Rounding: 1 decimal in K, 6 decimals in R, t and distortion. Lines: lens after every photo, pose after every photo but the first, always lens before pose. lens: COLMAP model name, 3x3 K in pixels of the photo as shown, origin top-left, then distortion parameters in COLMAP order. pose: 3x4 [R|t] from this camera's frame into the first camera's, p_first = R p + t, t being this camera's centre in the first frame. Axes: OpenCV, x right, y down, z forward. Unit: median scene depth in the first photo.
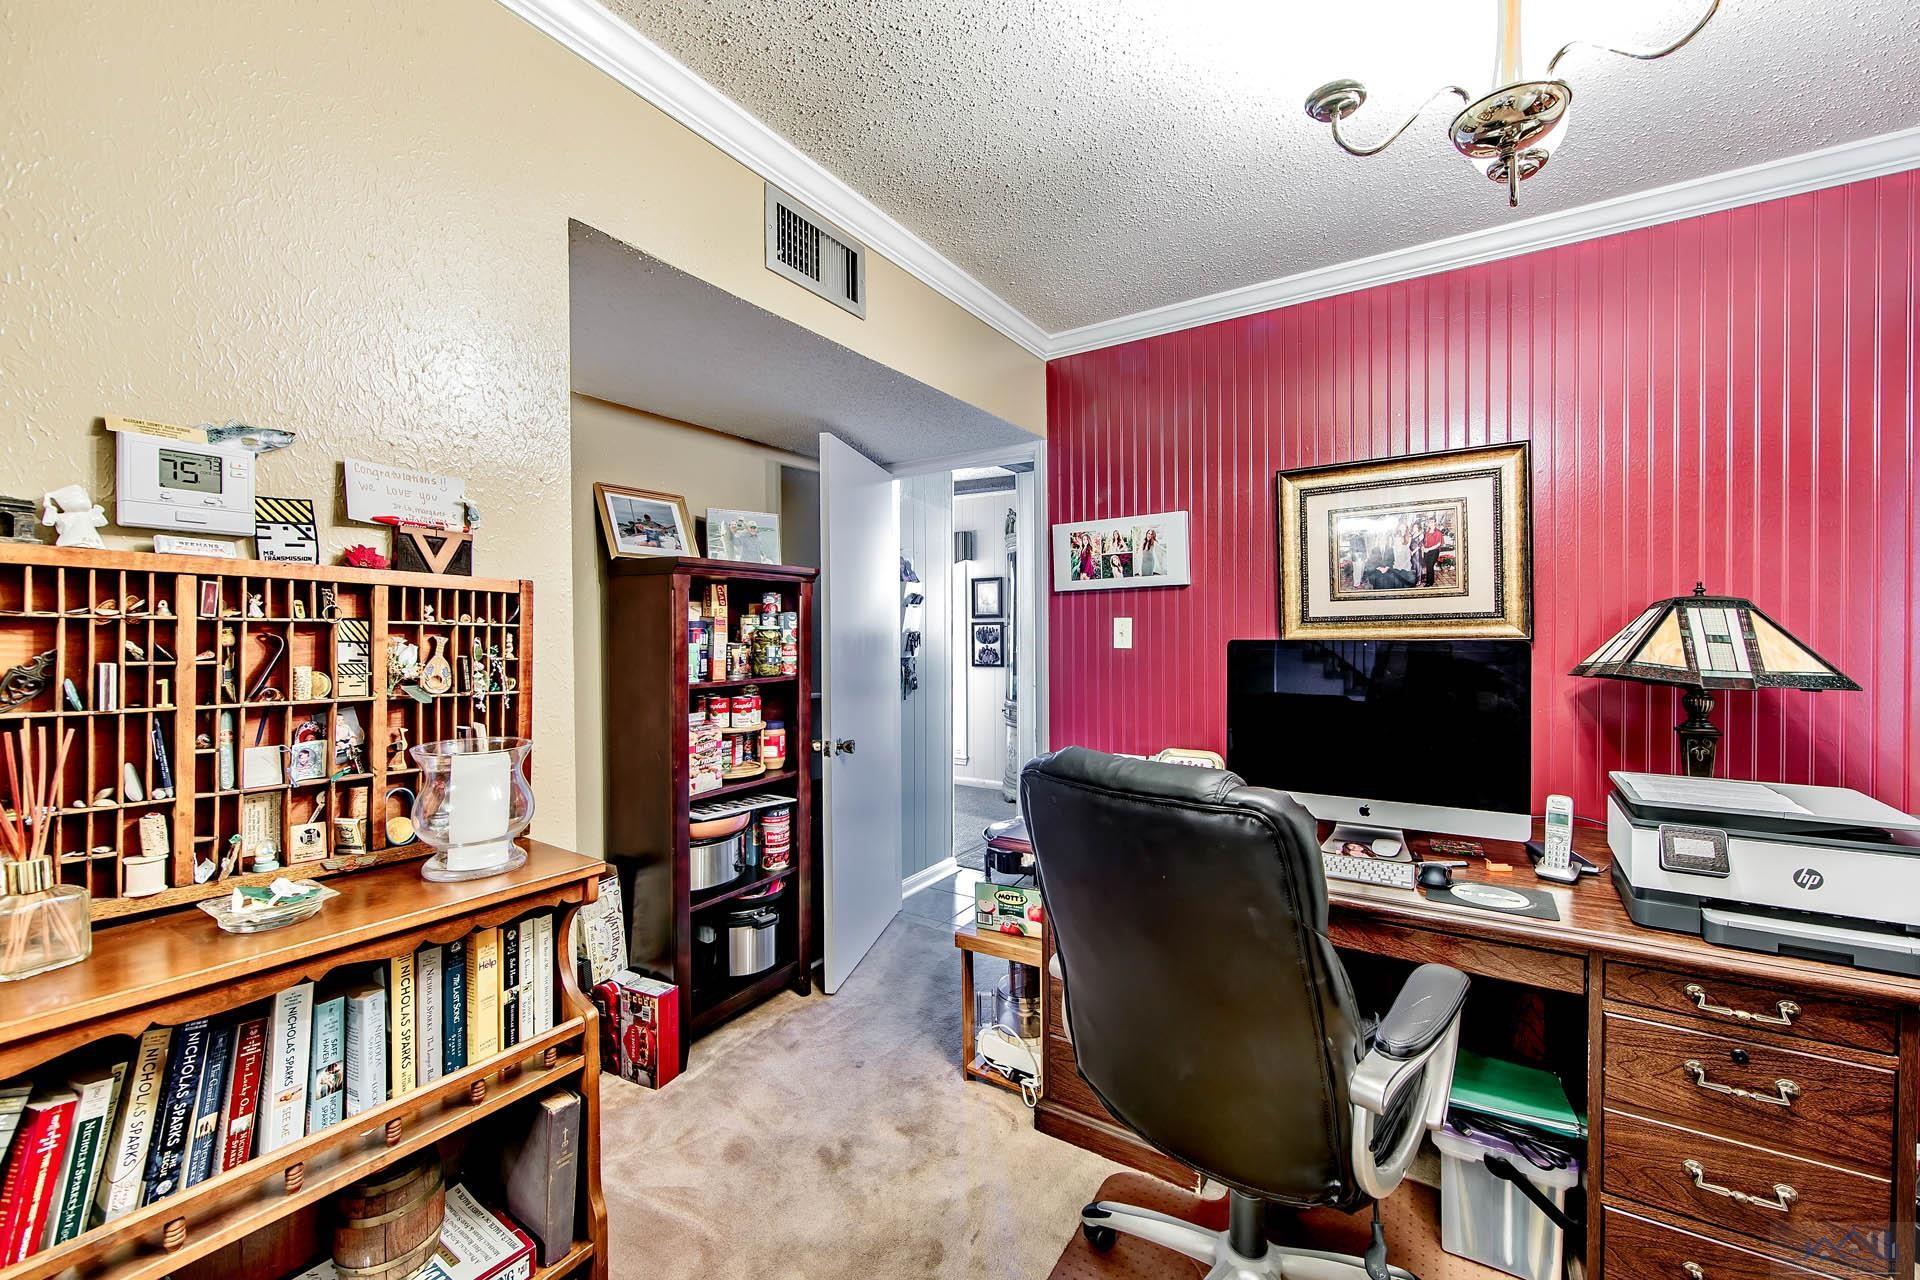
lens RADIAL K [[746.9, 0, 953.4], [0, 746.9, 634.8], [0, 0, 1]] dist [-0.015097, -0.000098]
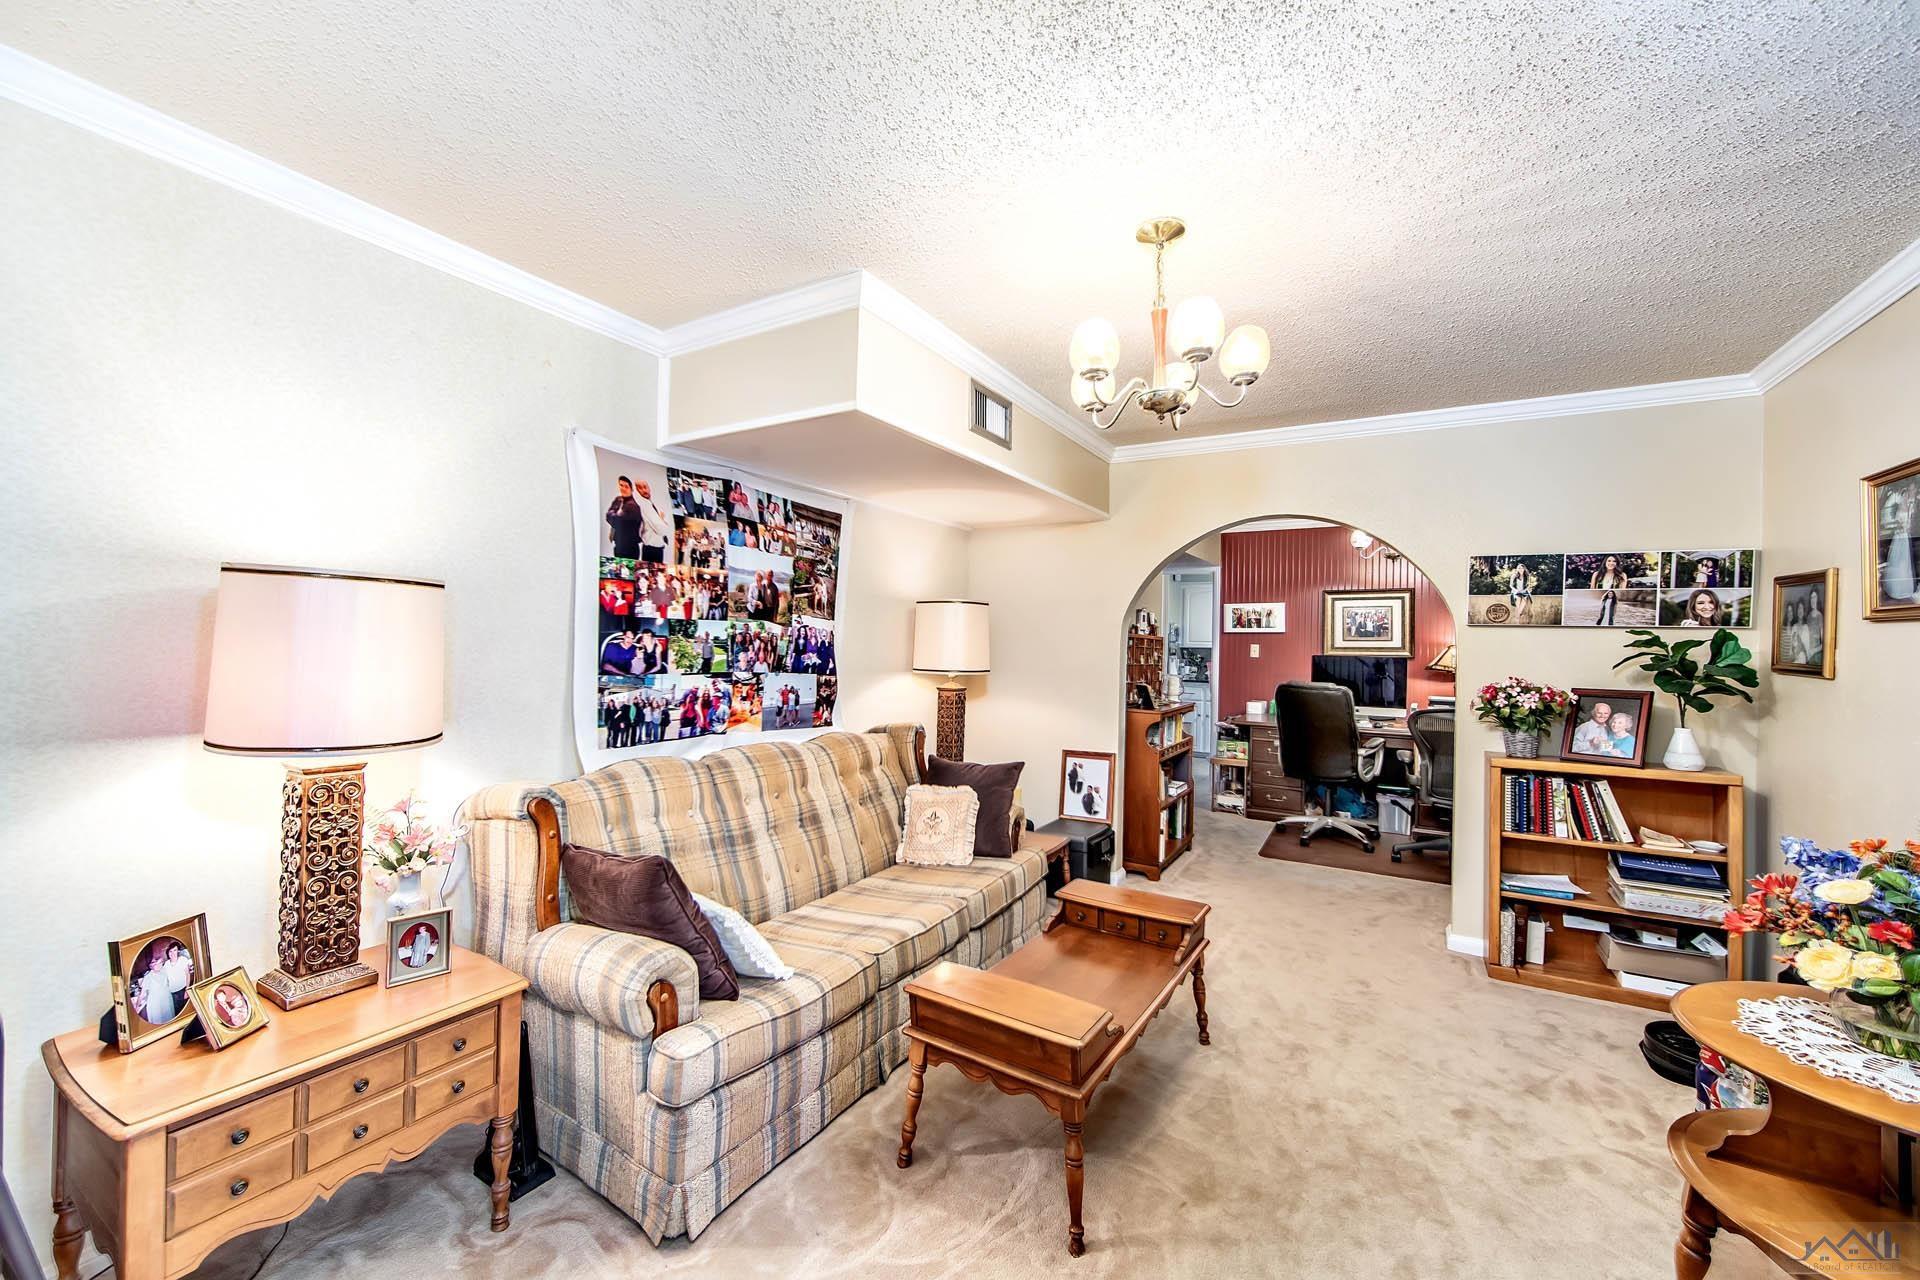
lens RADIAL K [[746.9, 0, 962.4], [0, 746.9, 634.0], [0, 0, 1]] dist [-0.015097, -0.000098]
pose [[0.998708, 0.019291, 0.047021, -0.954901], [-0.018979, 0.999795, -0.007083, -0.025798], [-0.047148, 0.006181, 0.998869, -1.554639]]
